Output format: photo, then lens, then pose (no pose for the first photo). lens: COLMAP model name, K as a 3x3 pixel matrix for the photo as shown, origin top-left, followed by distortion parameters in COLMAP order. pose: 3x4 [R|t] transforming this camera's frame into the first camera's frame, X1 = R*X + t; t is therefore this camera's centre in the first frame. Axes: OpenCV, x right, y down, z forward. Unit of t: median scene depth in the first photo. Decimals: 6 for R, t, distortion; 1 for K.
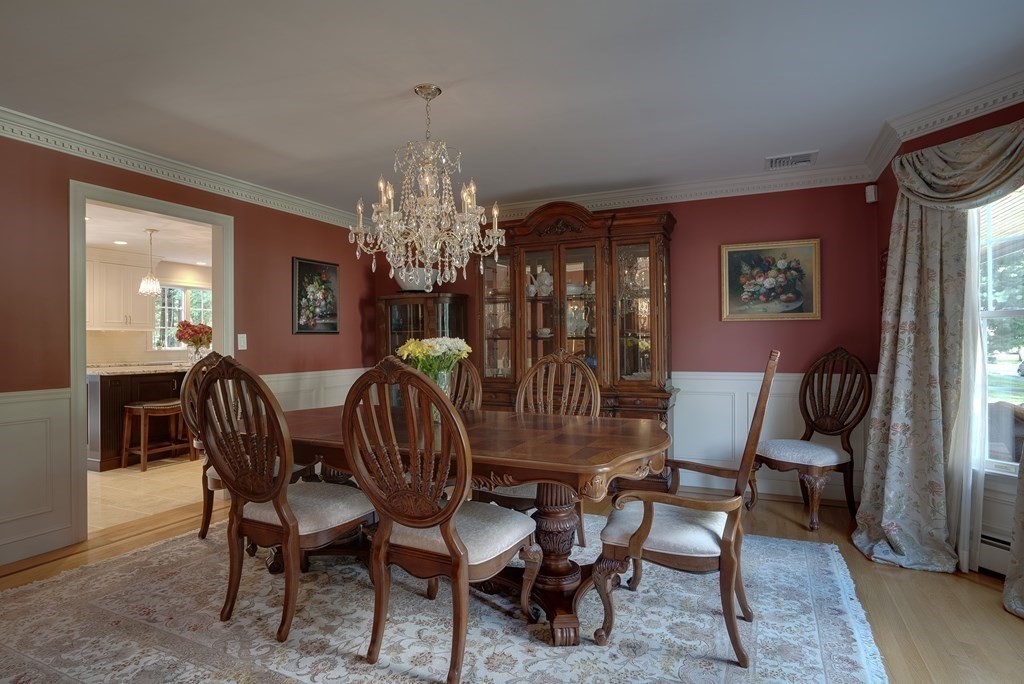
lens RADIAL K [[542.2, 0, 512.0], [0, 542.2, 342.0], [0, 0, 1]] dist [0.000190, -0.000007]
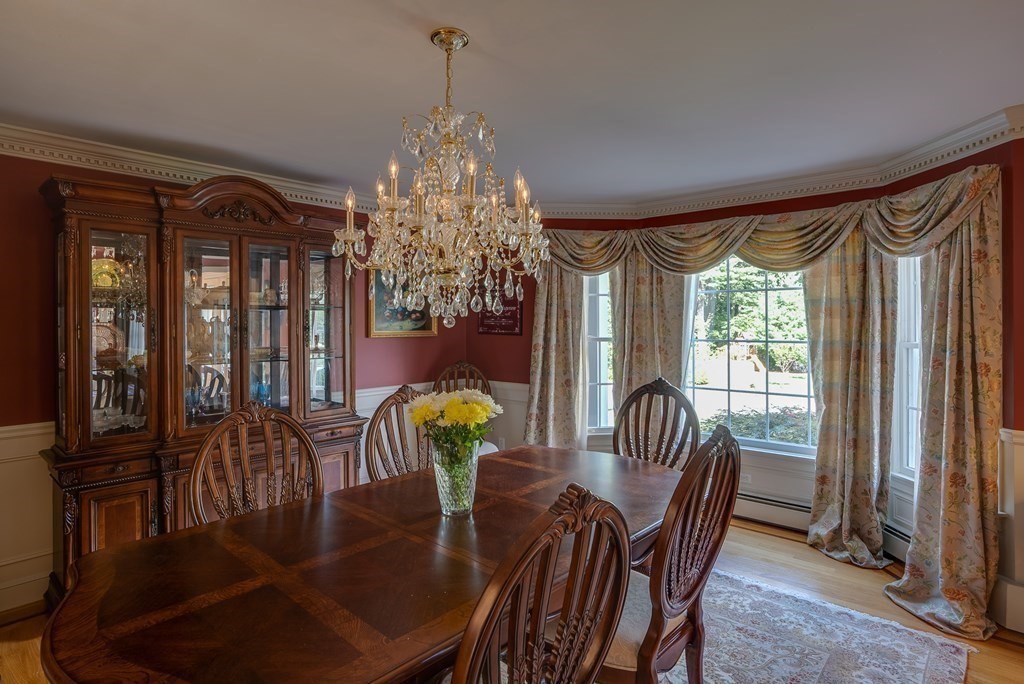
lens RADIAL K [[559.3, 0, 512.0], [0, 559.3, 322.9], [0, 0, 1]] dist [0.000277, -0.000004]
pose [[0.284926, -0.001728, 0.958548, -0.539968], [0.002293, 0.999997, 0.001122, -0.070016], [-0.958547, 0.001878, 0.284929, 0.481518]]
